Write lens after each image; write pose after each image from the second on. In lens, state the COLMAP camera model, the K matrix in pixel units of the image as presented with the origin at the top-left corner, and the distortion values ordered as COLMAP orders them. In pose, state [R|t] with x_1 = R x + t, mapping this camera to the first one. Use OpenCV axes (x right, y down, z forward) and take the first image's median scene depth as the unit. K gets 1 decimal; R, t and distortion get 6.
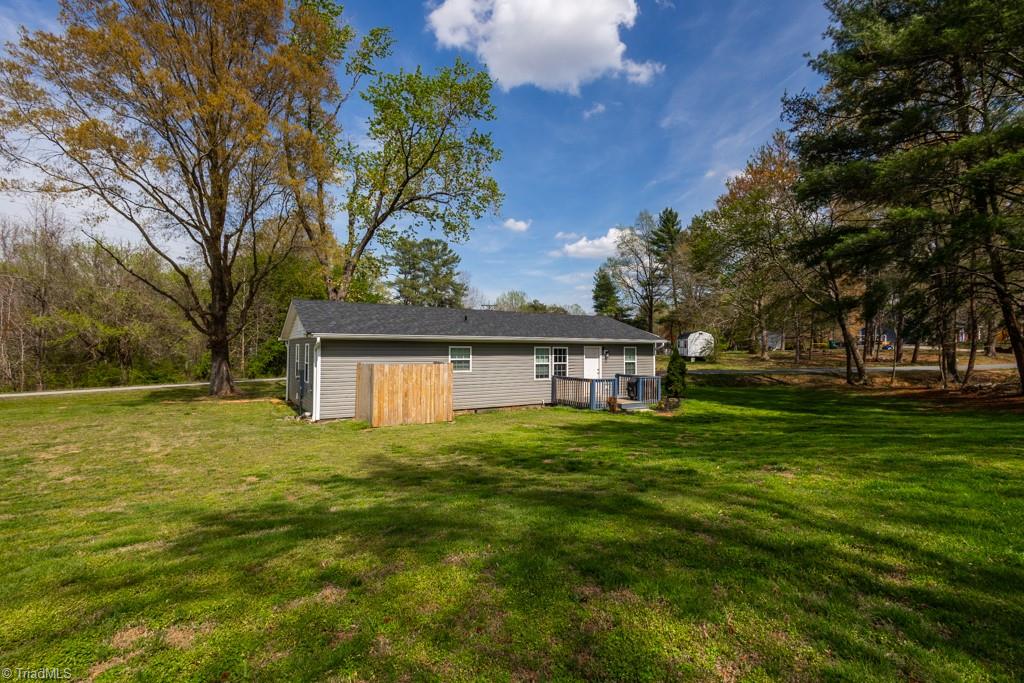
lens RADIAL K [[470.4, 0, 509.3], [0, 470.4, 338.4], [0, 0, 1]] dist [0.005889, -0.001126]
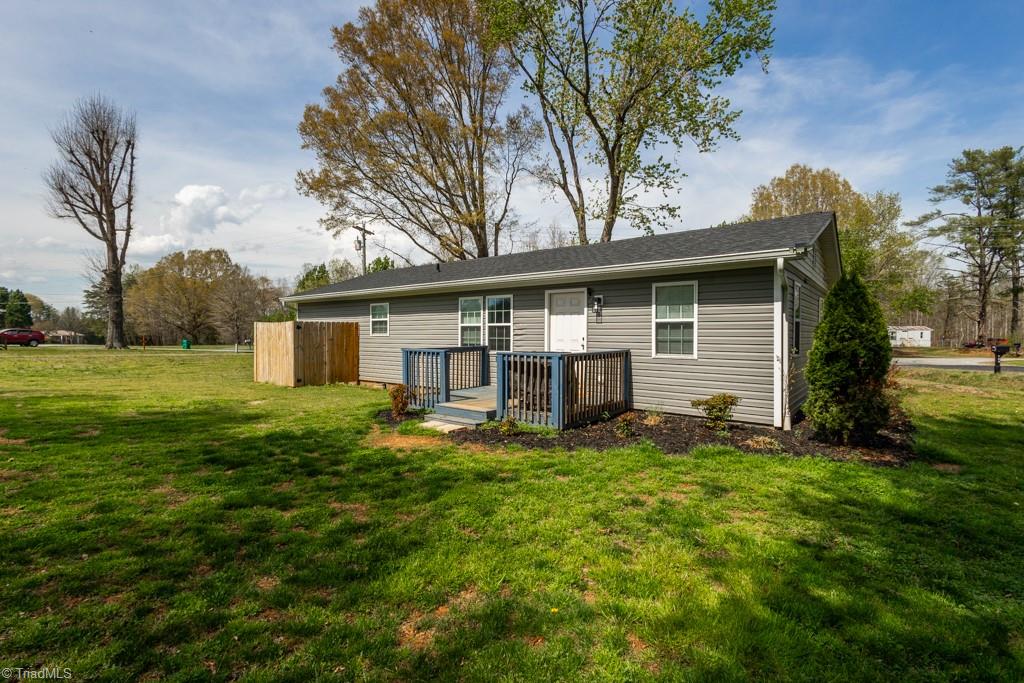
lens RADIAL K [[470.4, 0, 512.4], [0, 470.4, 345.4], [0, 0, 1]] dist [0.005889, -0.001126]
pose [[0.344804, 0.017259, -0.938516, 0.638116], [0.020673, 0.999449, 0.025974, 0.063277], [0.938447, -0.028358, 0.344257, 0.824867]]
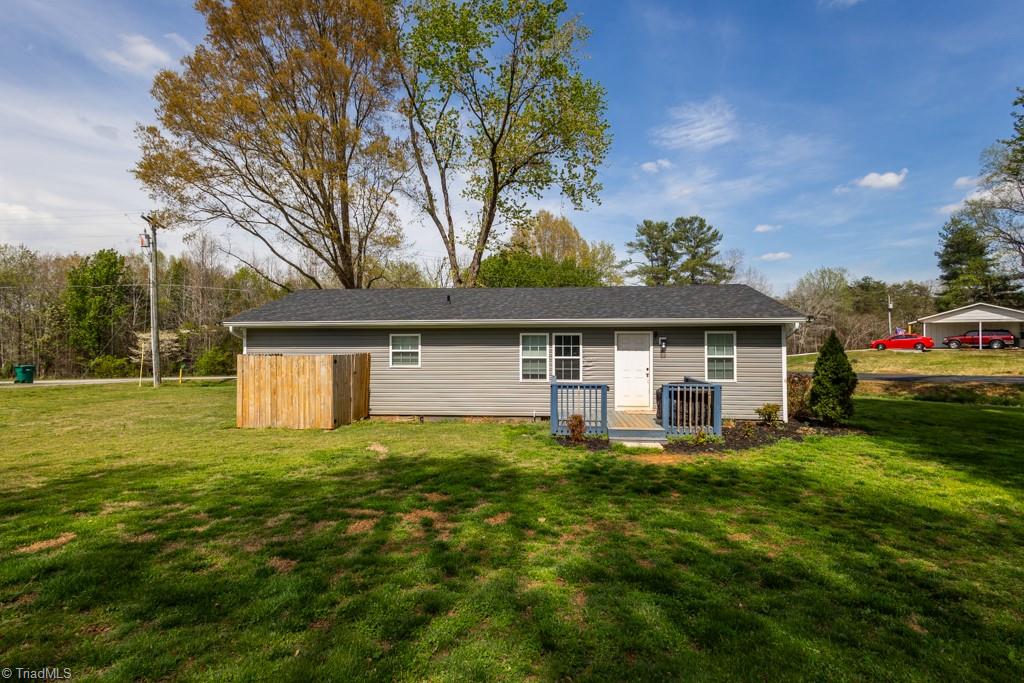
lens RADIAL K [[470.4, 0, 512.7], [0, 470.4, 344.2], [0, 0, 1]] dist [0.005889, -0.001126]
pose [[0.798539, -0.006677, -0.601906, 0.445859], [0.019874, 0.999686, 0.015277, 0.022362], [0.601615, -0.024161, 0.798420, 0.428671]]
